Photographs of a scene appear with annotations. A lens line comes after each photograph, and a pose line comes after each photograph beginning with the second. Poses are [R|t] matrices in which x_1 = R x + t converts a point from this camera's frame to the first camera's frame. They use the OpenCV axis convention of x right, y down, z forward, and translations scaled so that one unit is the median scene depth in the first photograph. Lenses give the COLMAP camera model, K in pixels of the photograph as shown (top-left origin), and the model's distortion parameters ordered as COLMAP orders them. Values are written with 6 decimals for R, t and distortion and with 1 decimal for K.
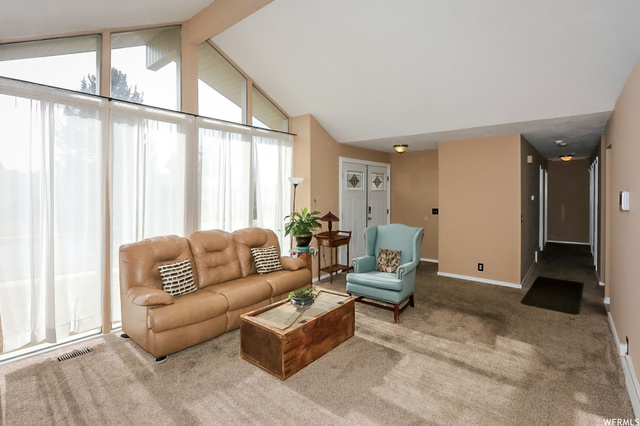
lens RADIAL K [[313.6, 0, 302.1], [0, 313.6, 198.8], [0, 0, 1]] dist [-0.005234, -0.000498]
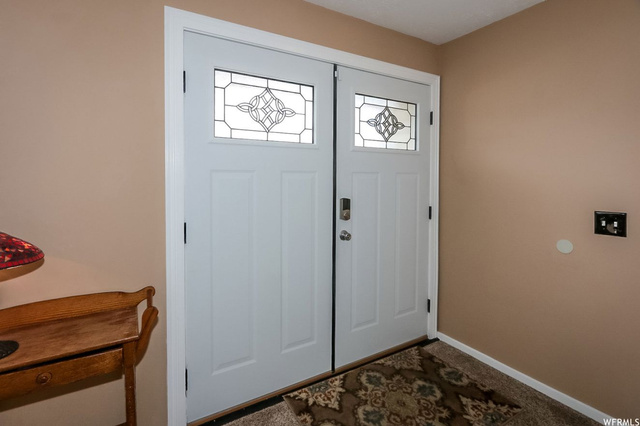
lens RADIAL K [[303.7, 0, 301.0], [0, 303.7, 189.2], [0, 0, 1]] dist [-0.012817, -0.000051]
pose [[0.943368, 0.012910, -0.331496, 0.269378], [-0.008188, 0.999844, 0.015638, 0.011367], [0.331646, -0.012038, 0.943327, 0.686121]]
